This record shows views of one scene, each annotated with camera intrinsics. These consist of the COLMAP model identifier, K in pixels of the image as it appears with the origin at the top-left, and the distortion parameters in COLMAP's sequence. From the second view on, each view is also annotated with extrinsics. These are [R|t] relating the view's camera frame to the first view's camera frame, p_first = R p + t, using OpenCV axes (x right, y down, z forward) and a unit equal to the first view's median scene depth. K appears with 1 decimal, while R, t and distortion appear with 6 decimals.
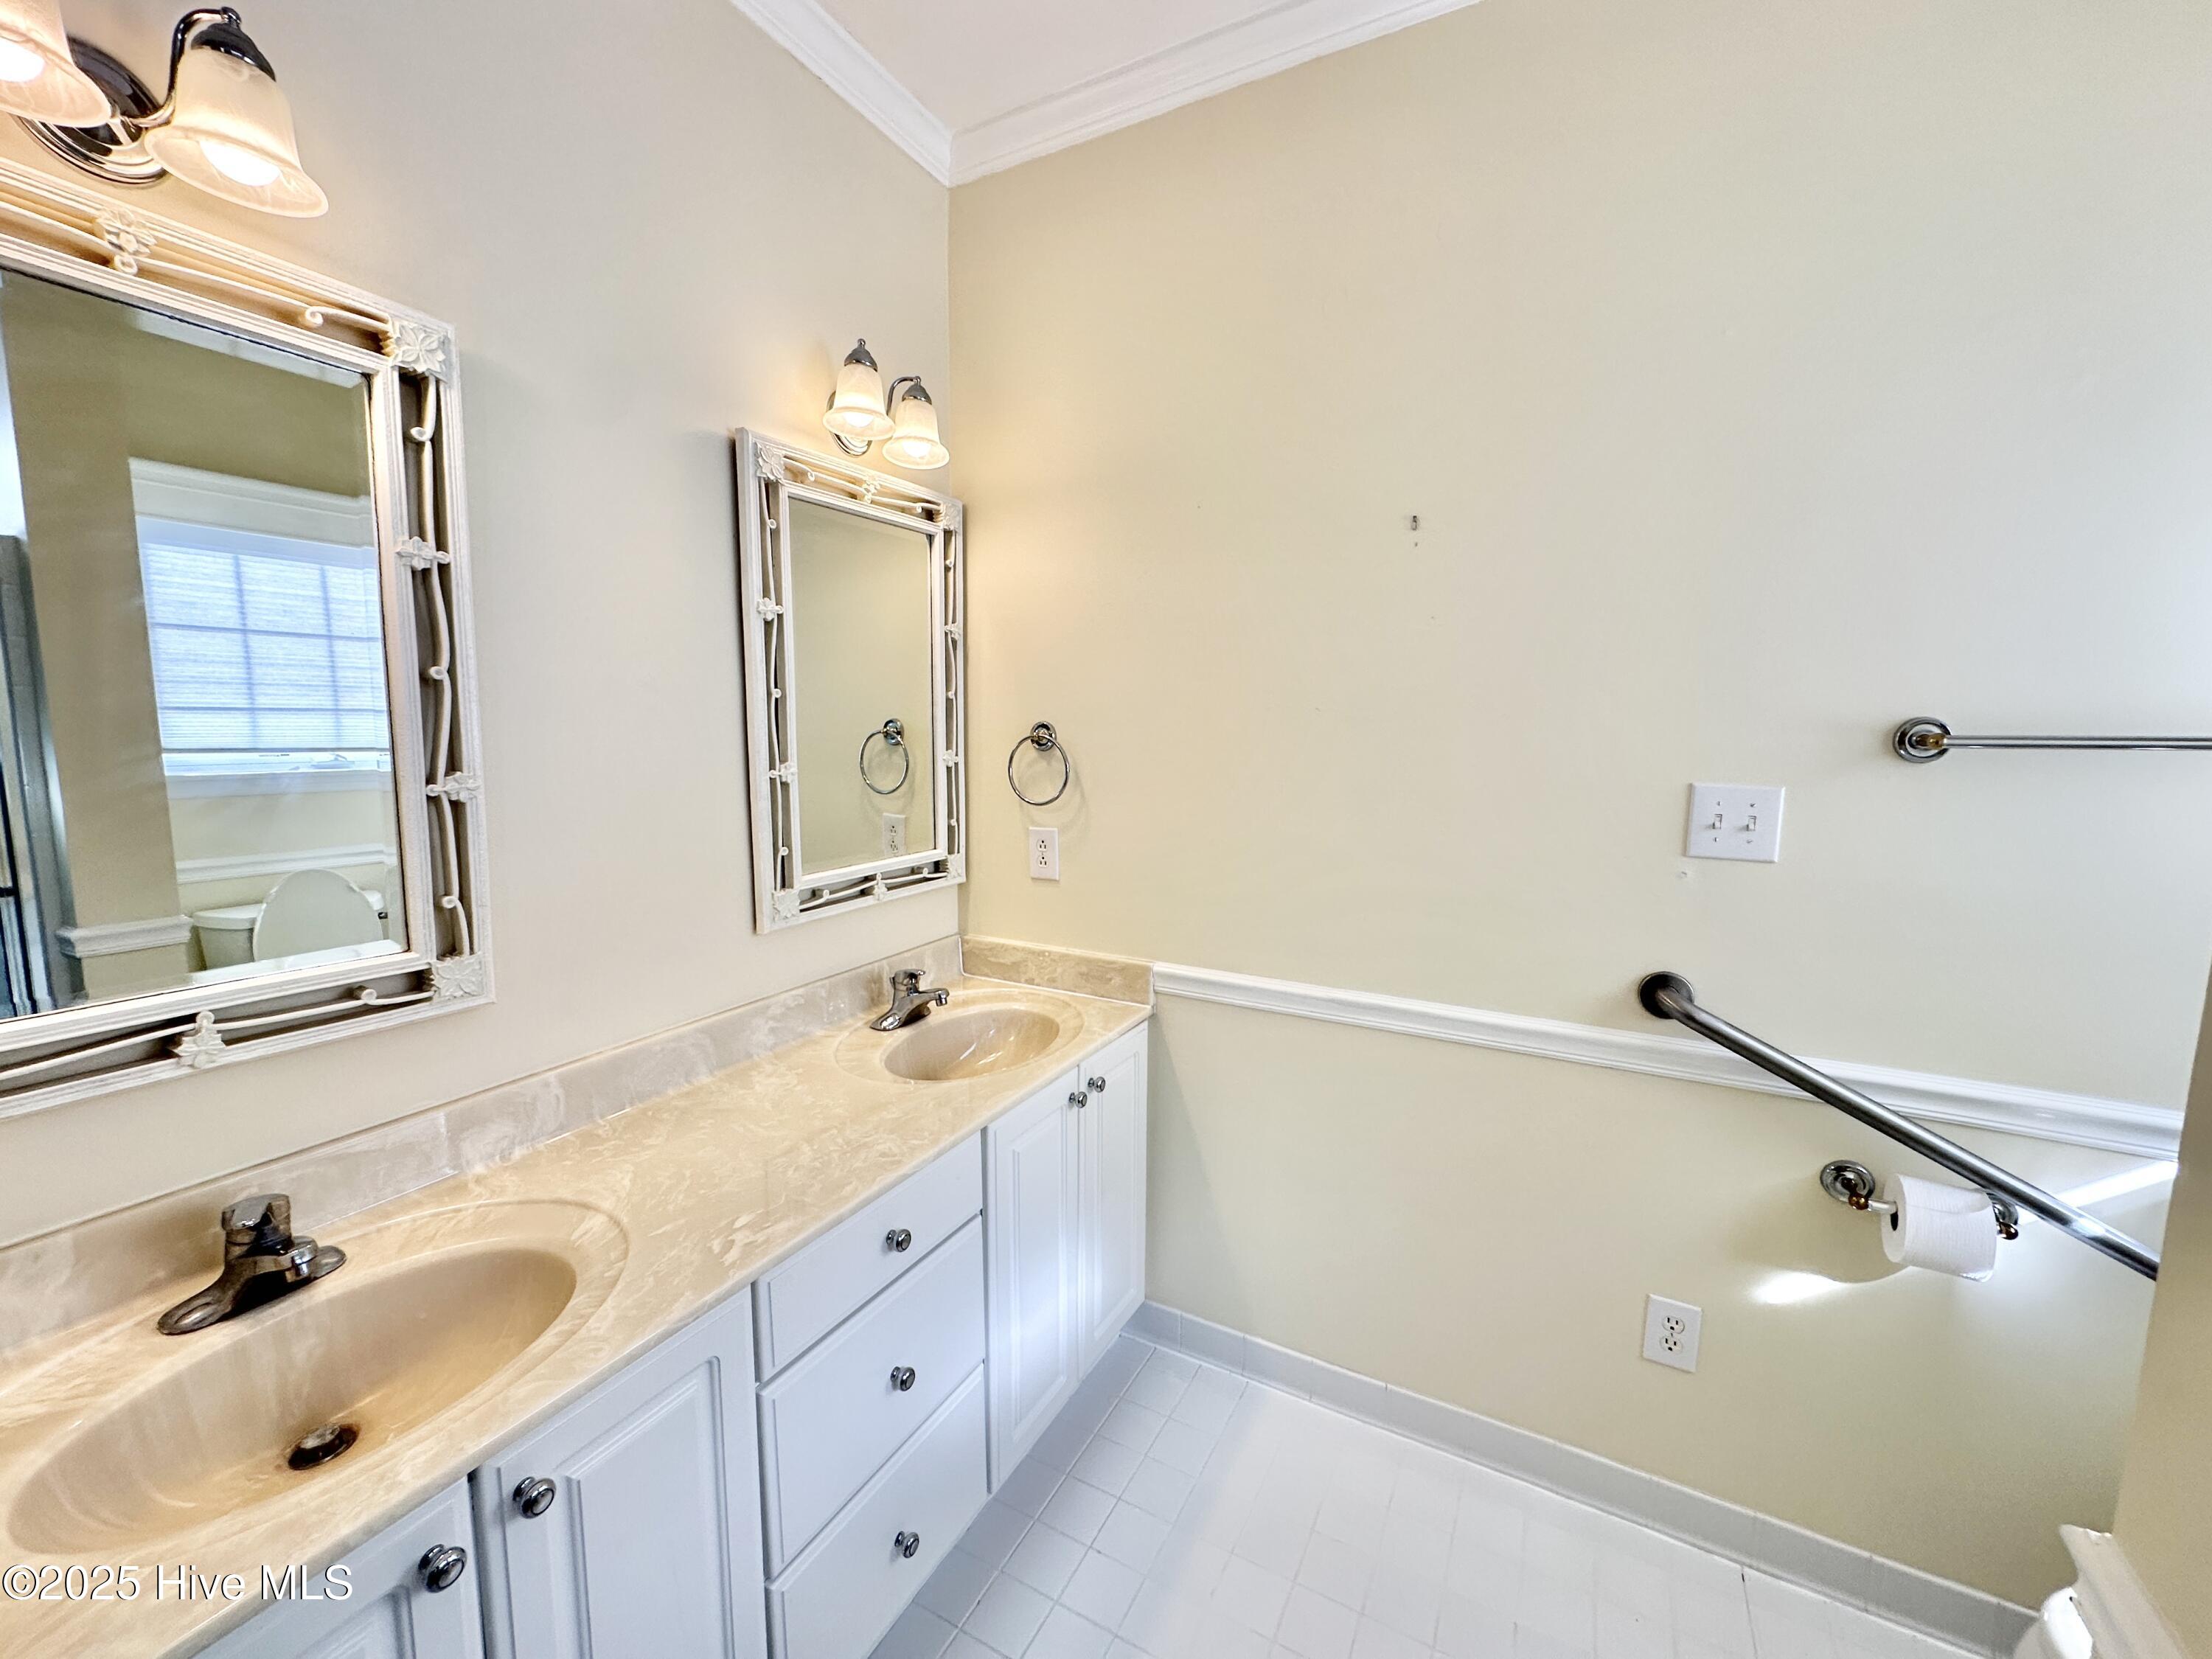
lens RADIAL K [[879.0, 0, 1108.2], [0, 879.0, 830.7], [0, 0, 1]] dist [0.003014, -0.000600]
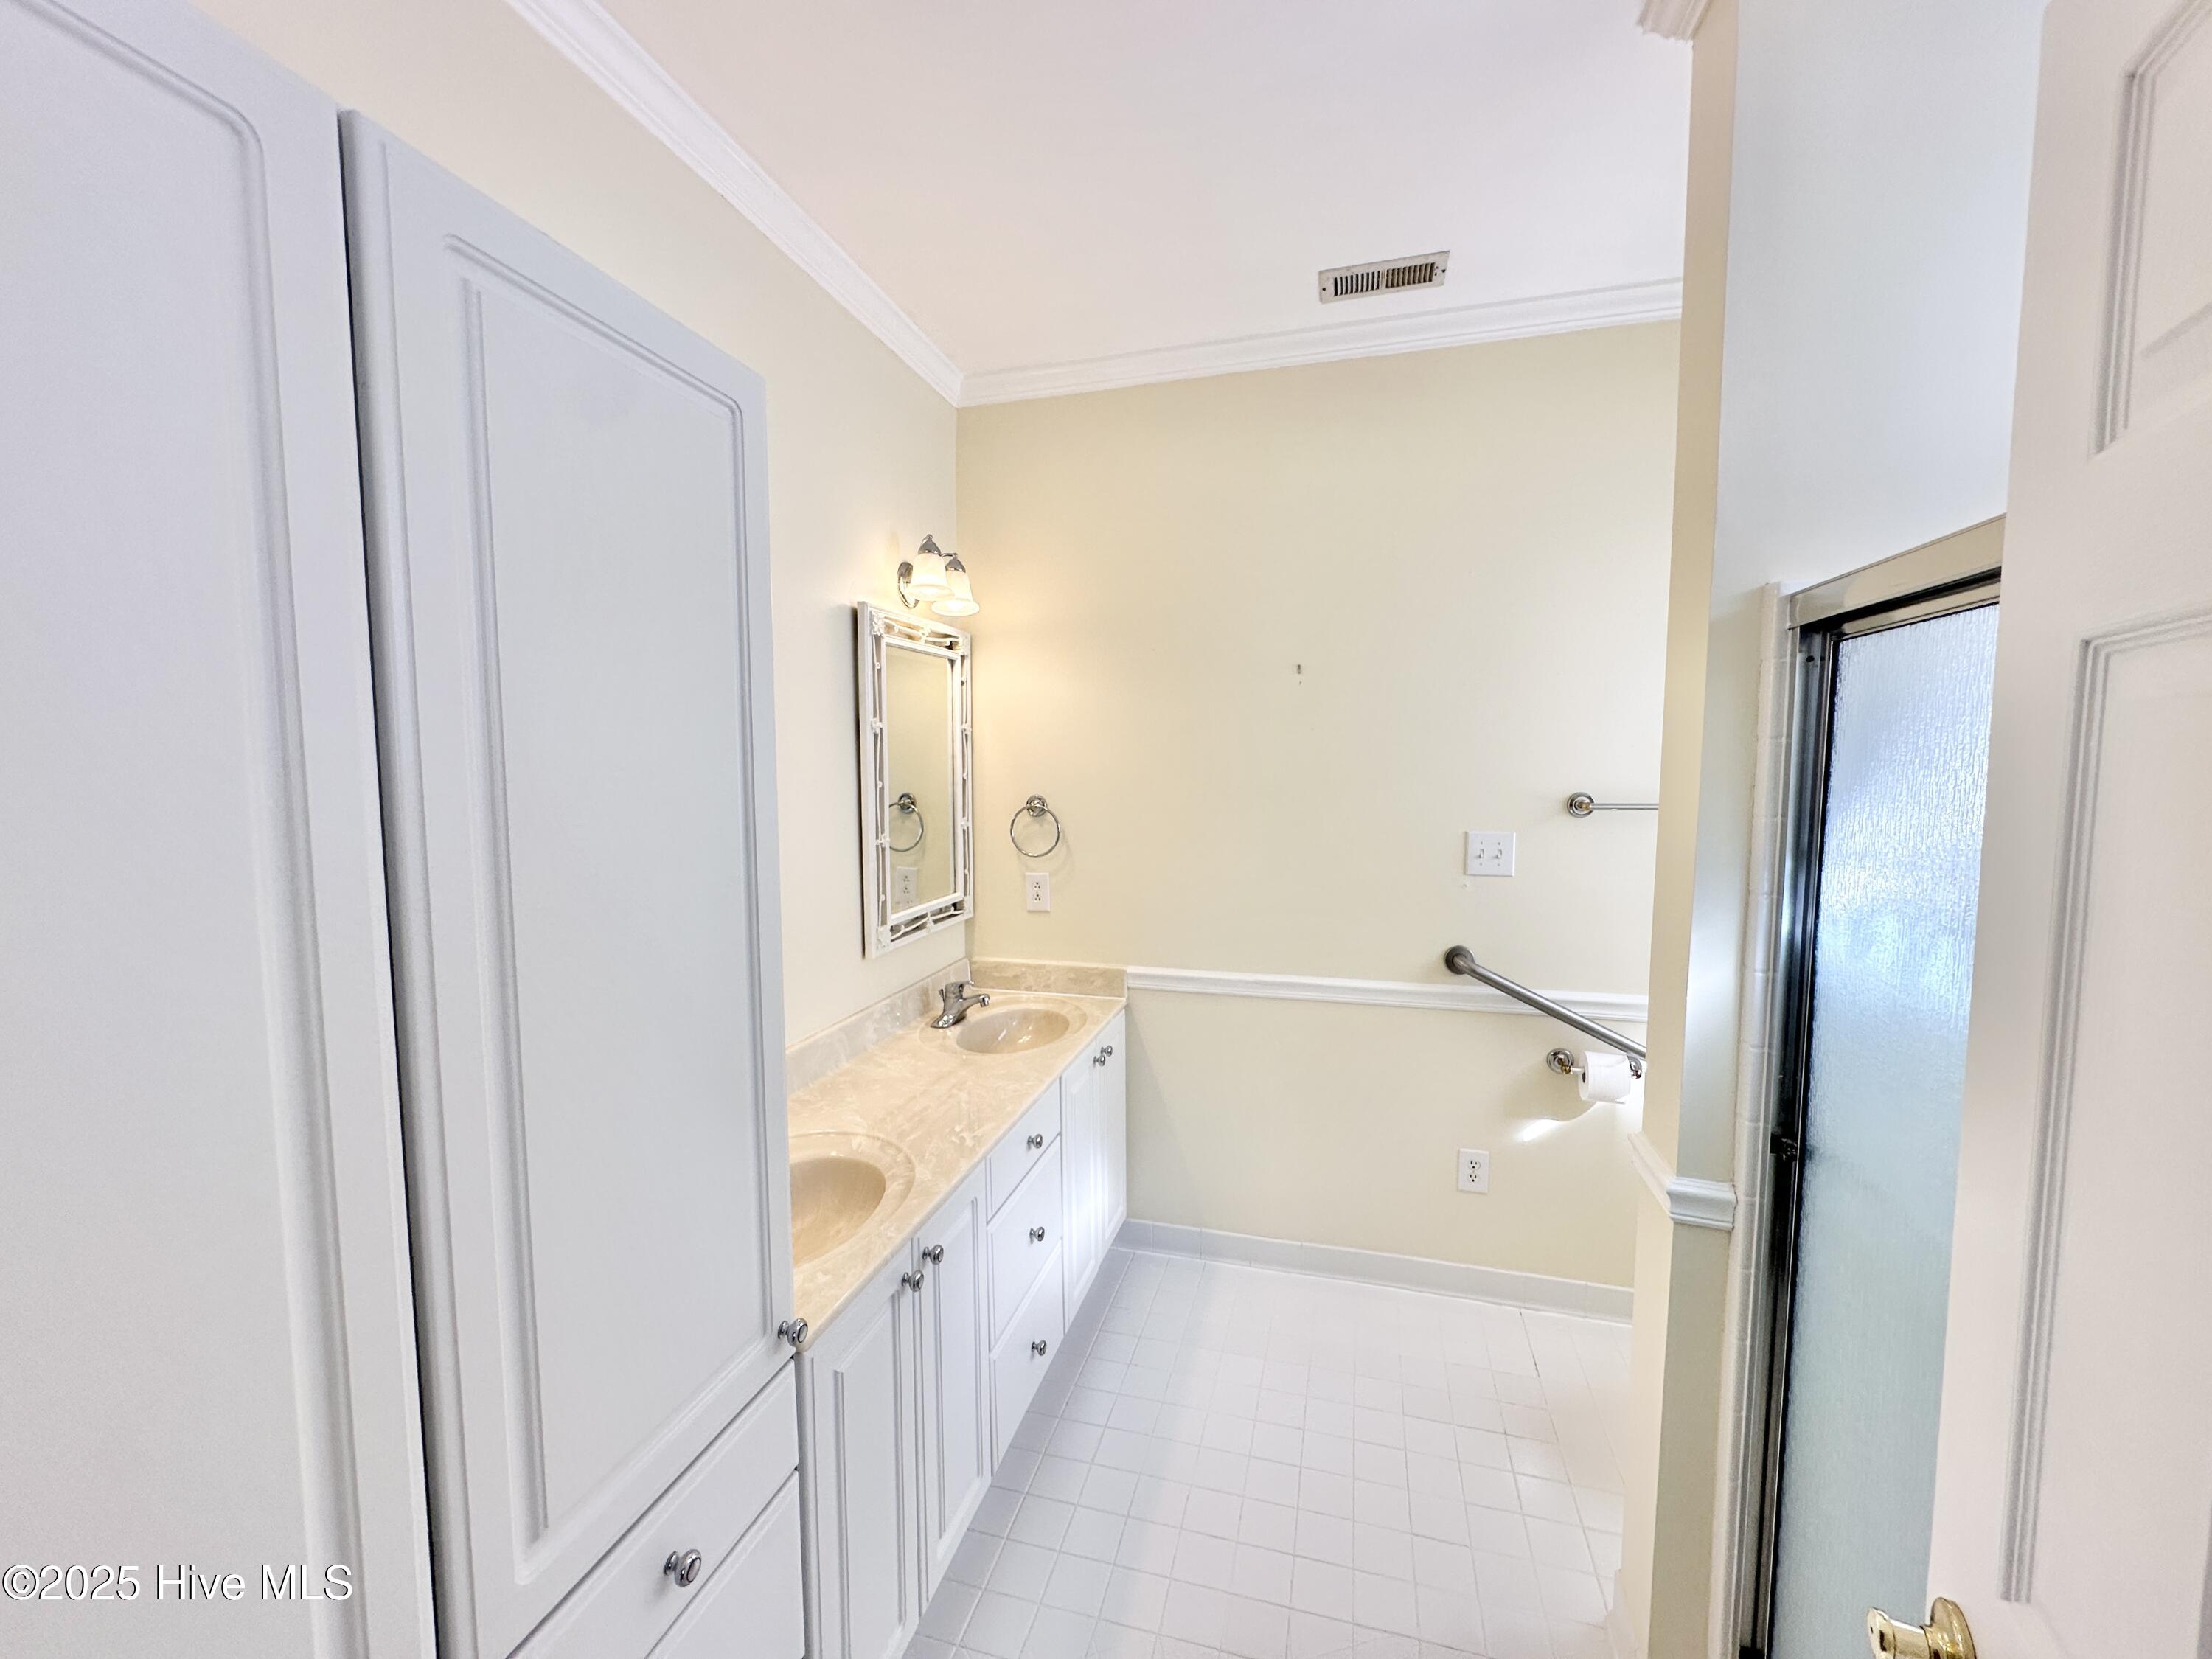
lens RADIAL K [[879.0, 0, 1103.8], [0, 879.0, 830.6], [0, 0, 1]] dist [0.003014, -0.000600]
pose [[0.975935, -0.028919, 0.216137, -0.327813], [0.038288, 0.998494, -0.039286, -0.014156], [-0.214676, 0.046616, 0.975572, -0.425361]]
